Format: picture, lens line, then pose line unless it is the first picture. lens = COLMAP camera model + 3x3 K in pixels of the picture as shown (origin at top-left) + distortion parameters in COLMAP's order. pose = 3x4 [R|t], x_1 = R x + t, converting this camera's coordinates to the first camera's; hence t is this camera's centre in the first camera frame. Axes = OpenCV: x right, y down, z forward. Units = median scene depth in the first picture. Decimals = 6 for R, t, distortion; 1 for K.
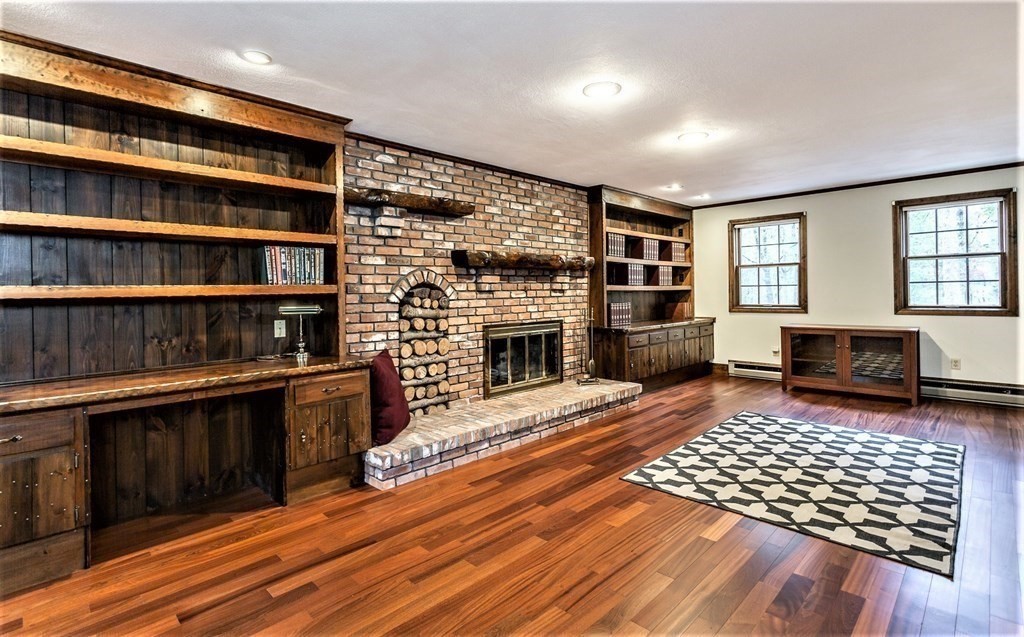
lens RADIAL K [[499.1, 0, 511.3], [0, 499.1, 292.8], [0, 0, 1]] dist [-0.001577, 0.000073]
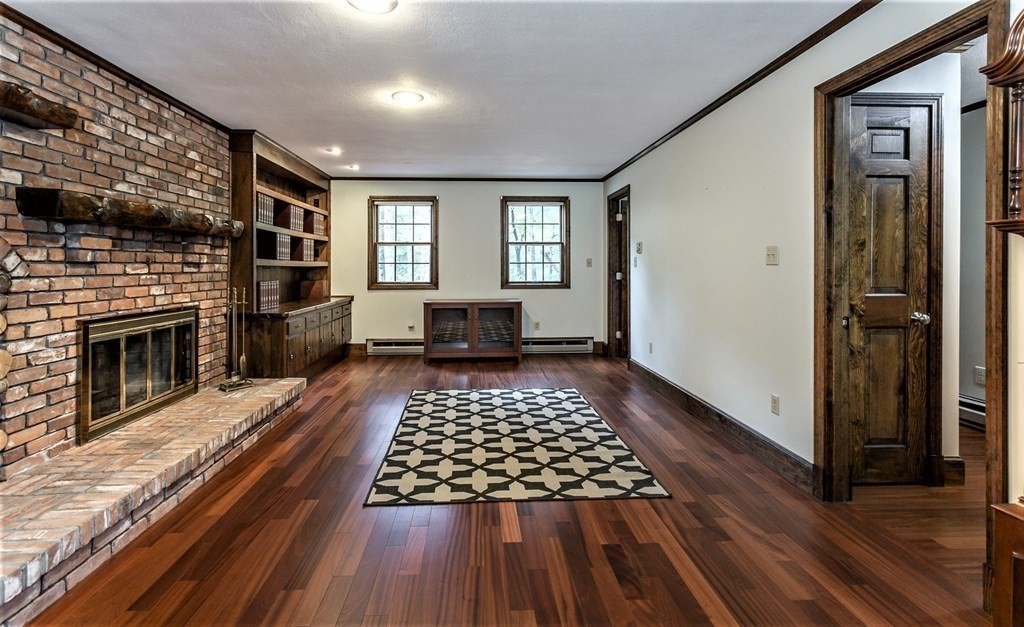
lens RADIAL K [[494.8, 0, 509.4], [0, 494.8, 268.6], [0, 0, 1]] dist [0.001778, 0.001471]
pose [[0.667583, 0.011804, 0.744442, -0.134023], [-0.008839, 0.999930, -0.007928, 0.003315], [-0.744483, -0.001288, 0.667640, 0.195460]]
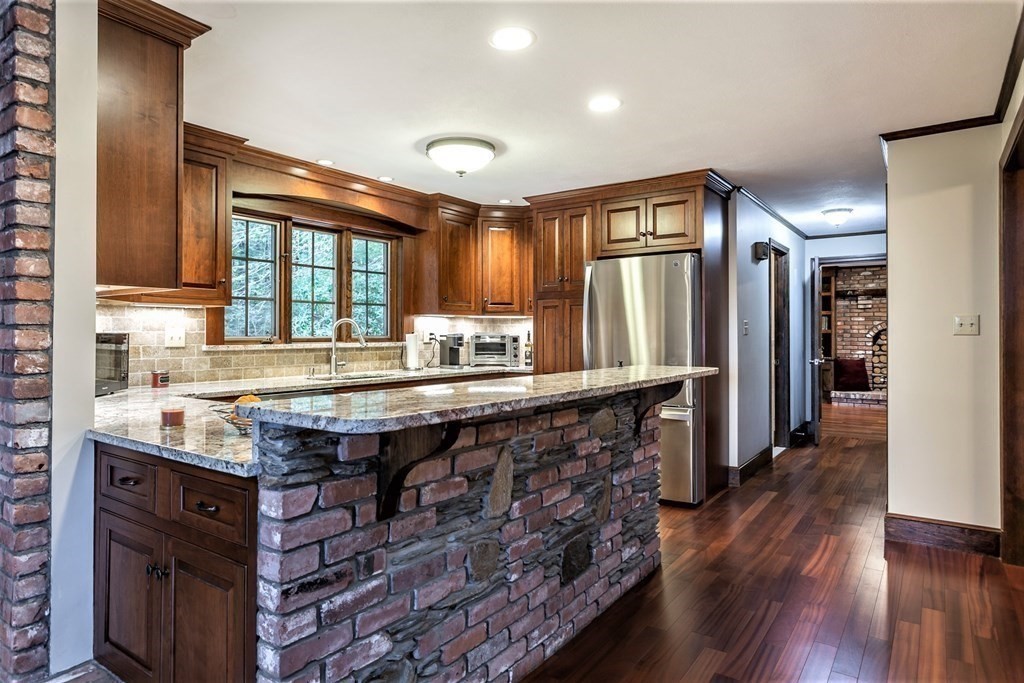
lens RADIAL K [[594.7, 0, 512.9], [0, 594.7, 328.8], [0, 0, 1]] dist [-0.001380, 0.000349]
pose [[0.156493, 0.007407, -0.987651, 1.667831], [-0.004148, 0.999968, 0.006842, -0.024175], [0.987670, 0.003026, 0.156518, -0.770598]]
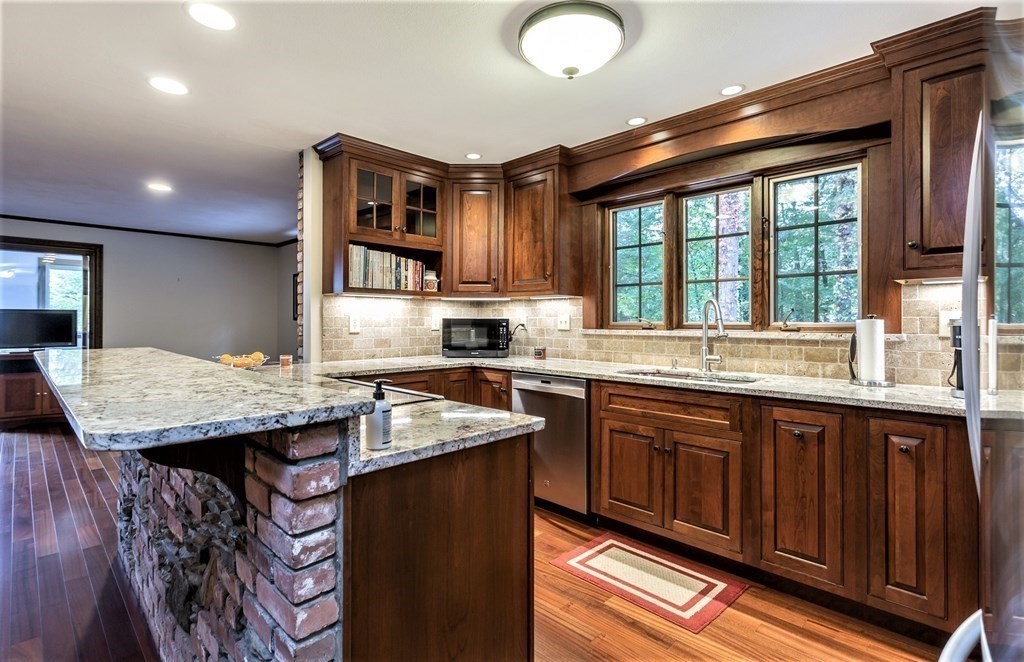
lens RADIAL K [[489.0, 0, 512.2], [0, 489.0, 317.2], [0, 0, 1]] dist [0.000534, 0.000026]
pose [[-0.999906, 0.013299, 0.003192, 0.973287], [0.013283, 0.999899, -0.005043, -0.011771], [-0.003259, -0.005000, -0.999982, -0.319190]]
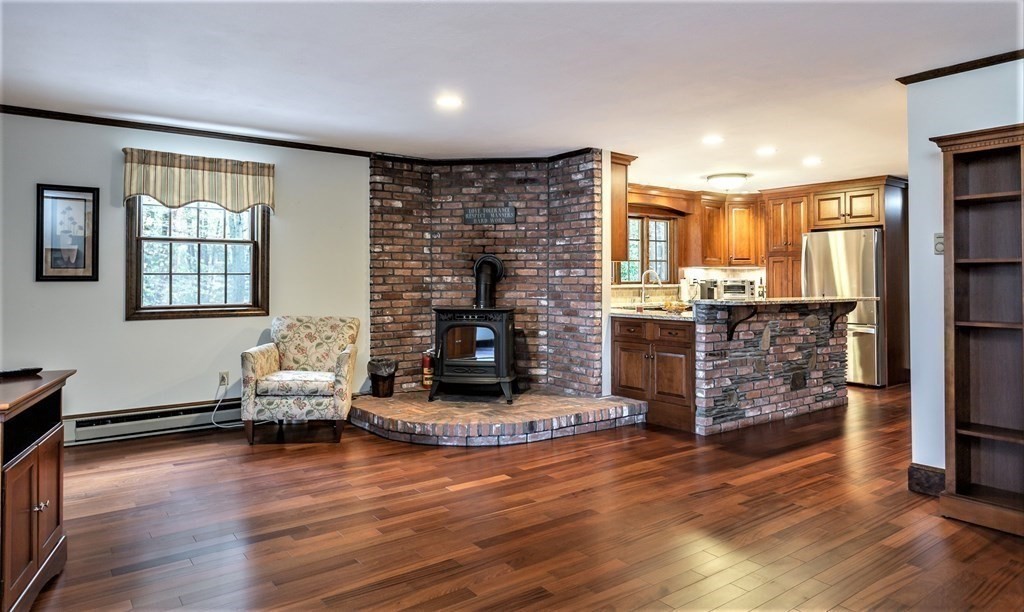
lens RADIAL K [[637.1, 0, 514.6], [0, 637.1, 267.9], [0, 0, 1]] dist [0.001616, 0.001081]
pose [[-0.150270, -0.002415, -0.988642, 2.412162], [0.000938, 0.999996, -0.002585, -0.034567], [0.988645, -0.001316, -0.150267, -0.975791]]
